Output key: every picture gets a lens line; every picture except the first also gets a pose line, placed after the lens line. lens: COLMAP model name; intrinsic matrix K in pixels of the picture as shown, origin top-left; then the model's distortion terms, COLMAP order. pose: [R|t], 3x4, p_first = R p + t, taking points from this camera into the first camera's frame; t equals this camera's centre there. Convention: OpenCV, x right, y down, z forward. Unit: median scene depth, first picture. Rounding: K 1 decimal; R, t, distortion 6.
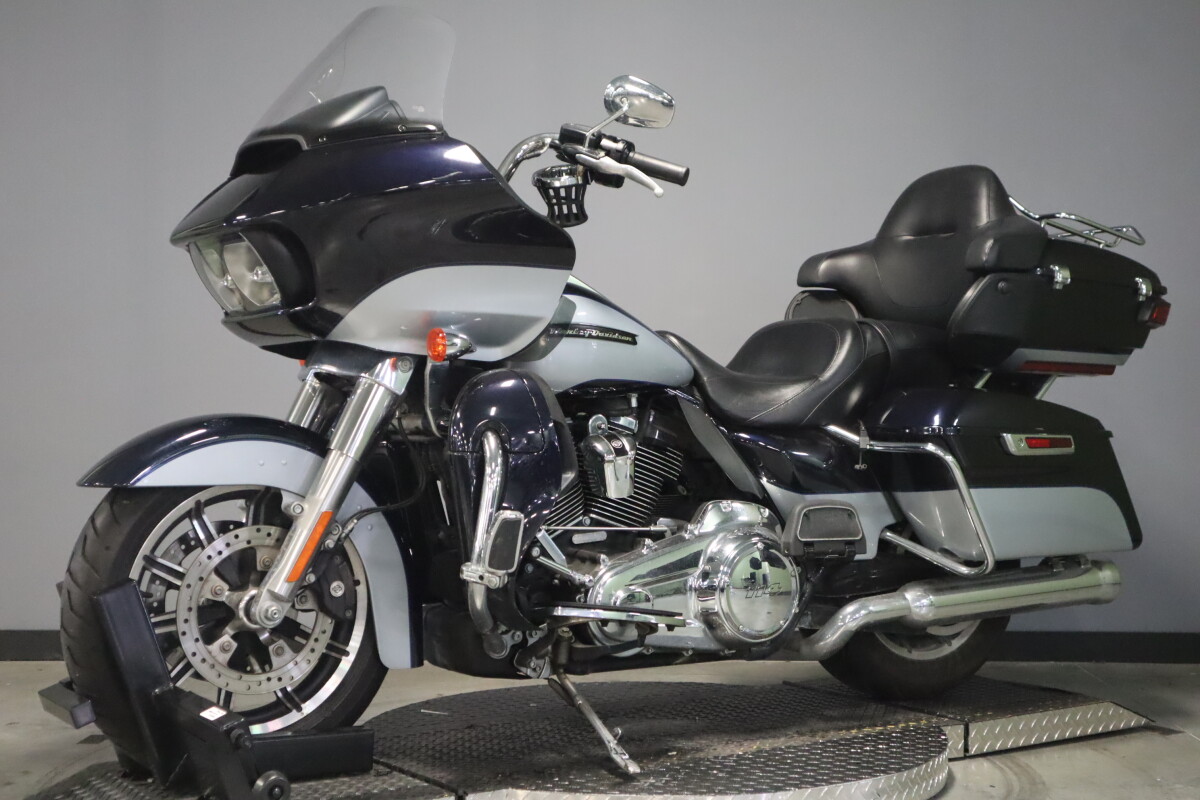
lens RADIAL K [[1799.2, 0, 602.6], [0, 1799.2, 397.9], [0, 0, 1]] dist [-0.036553, 0.000000]
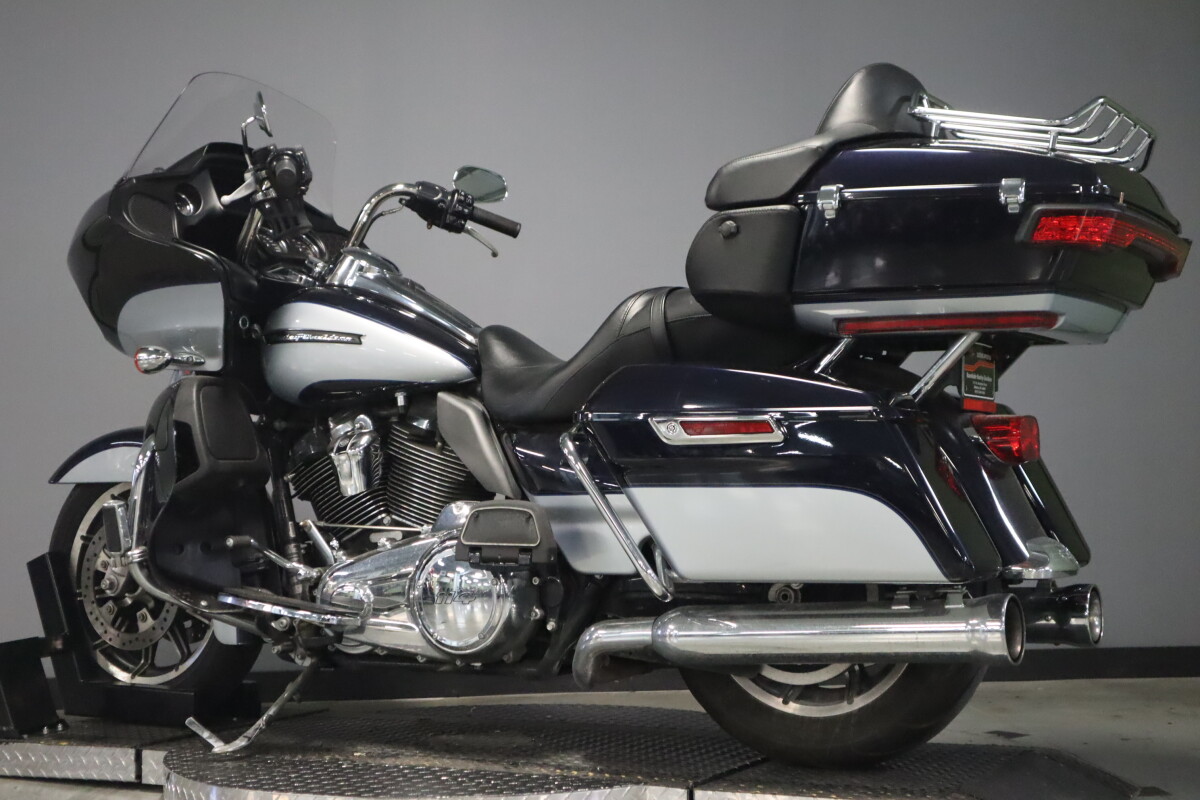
lens RADIAL K [[1823.1, 0, 594.7], [0, 1823.1, 395.1], [0, 0, 1]] dist [-0.019146, 0.000000]
pose [[0.443216, -0.053005, -0.894847, 0.991614], [0.021049, 0.998590, -0.048724, 0.051630], [0.896168, 0.002760, 0.443707, 0.664725]]
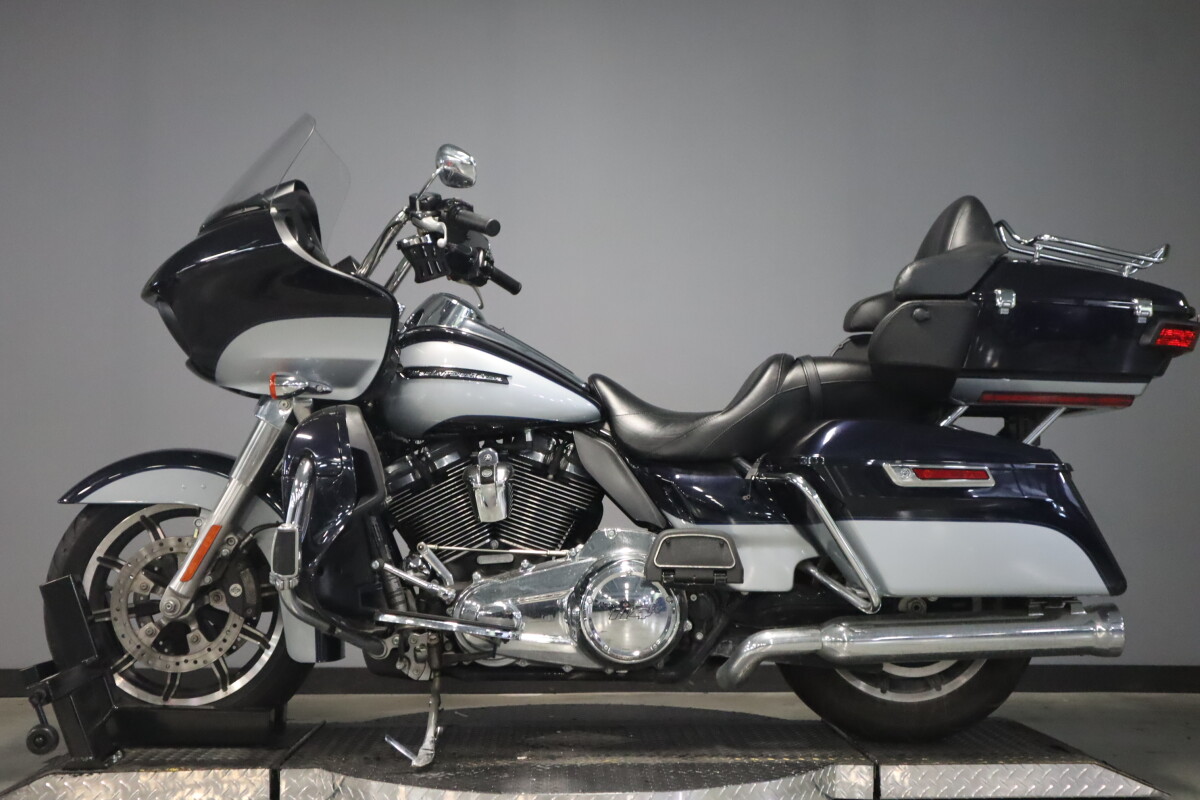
lens RADIAL K [[1535.9, 0, 604.3], [0, 1535.9, 408.9], [0, 0, 1]] dist [-0.013361, 0.000000]
pose [[0.841706, -0.031559, -0.539013, 0.580198], [0.001166, 0.998394, -0.056634, 0.039463], [0.539935, 0.047041, 0.840391, 0.235885]]
